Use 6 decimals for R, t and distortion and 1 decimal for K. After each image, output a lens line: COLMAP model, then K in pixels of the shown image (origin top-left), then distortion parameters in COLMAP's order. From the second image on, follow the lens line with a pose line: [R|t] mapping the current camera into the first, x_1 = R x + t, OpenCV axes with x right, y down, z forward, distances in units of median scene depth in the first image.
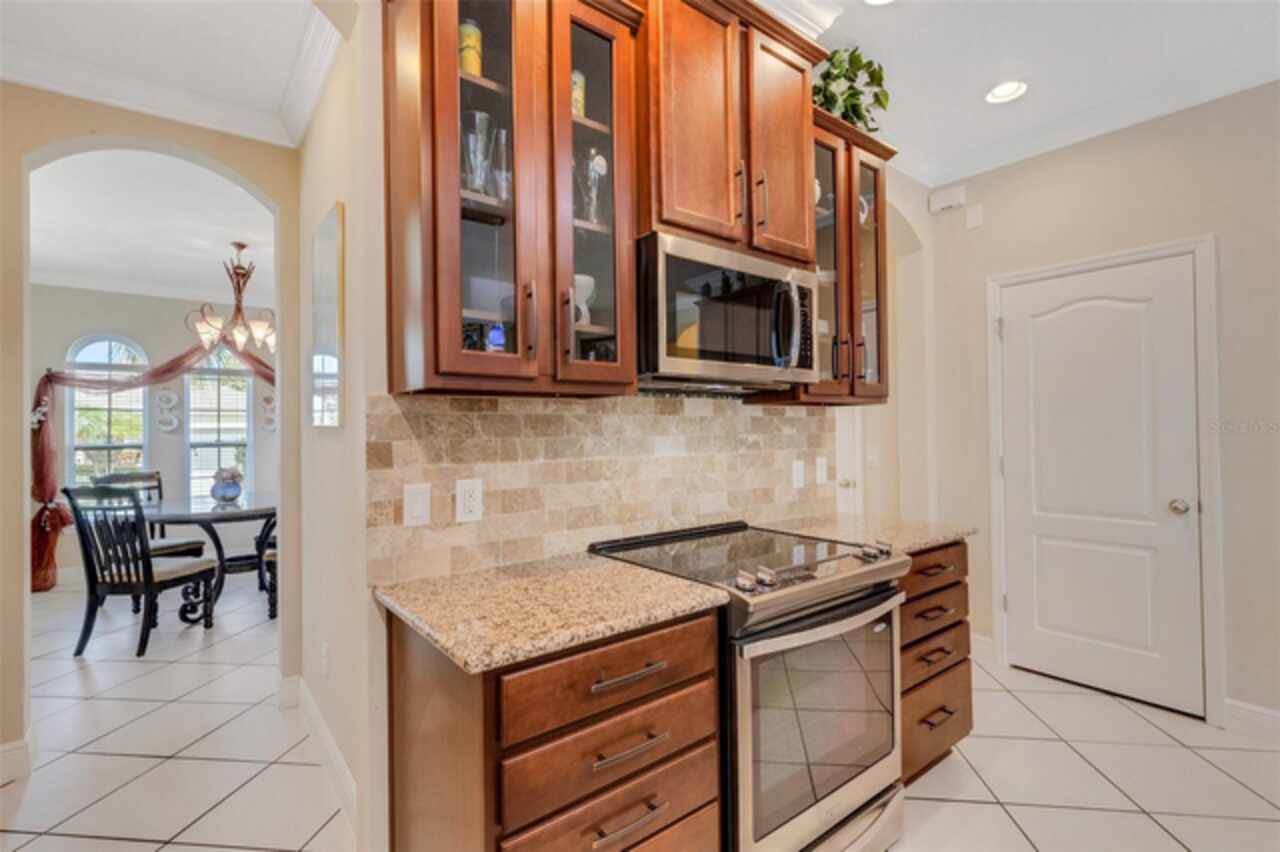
lens RADIAL K [[567.0, 0, 640.0], [0, 567.0, 426.0], [0, 0, 1]] dist [-0.003049, -0.000293]
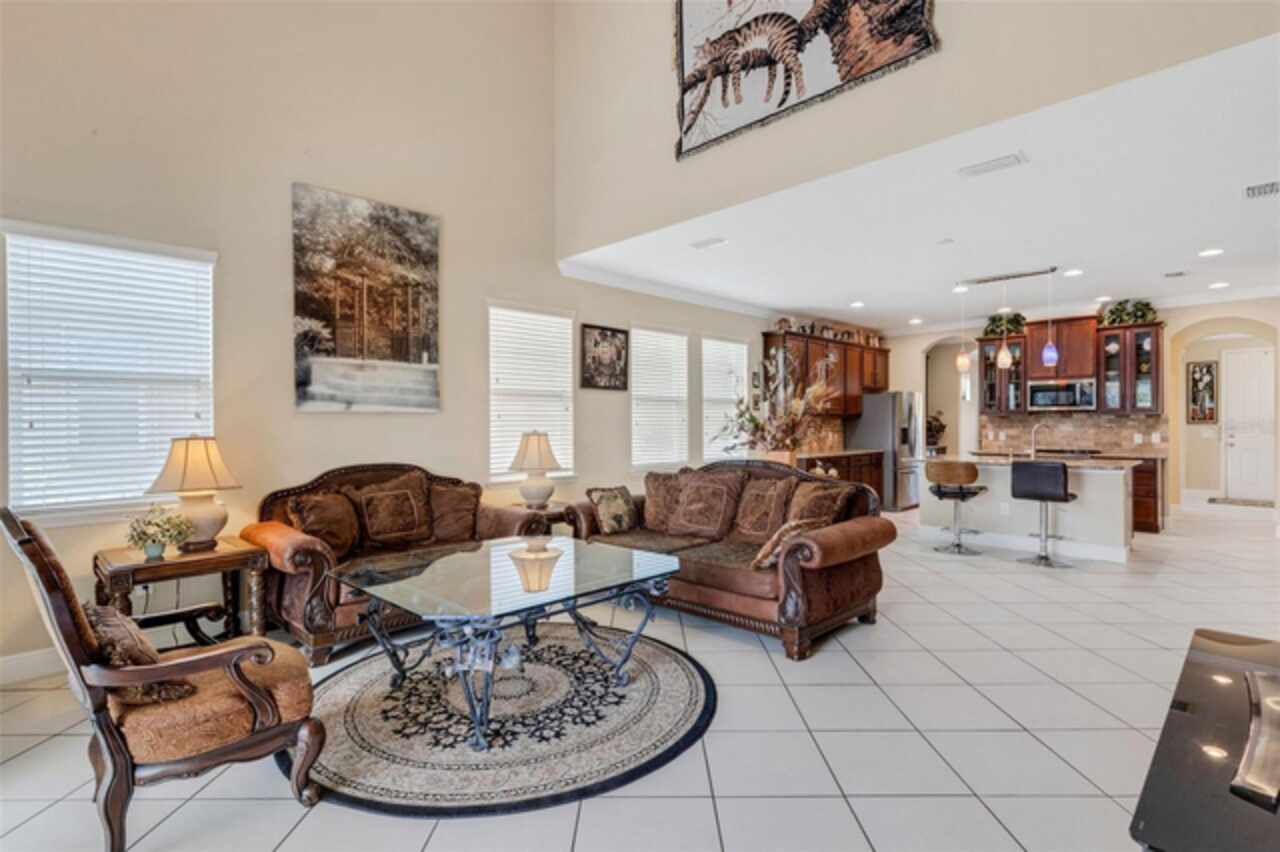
lens RADIAL K [[567.0, 0, 640.0], [0, 567.0, 426.0], [0, 0, 1]] dist [-0.003049, -0.000293]
pose [[0.112105, 0.015122, -0.993581, 3.050912], [0.008402, 0.999834, 0.016165, -0.047589], [0.993661, -0.010160, 0.111959, -1.939366]]
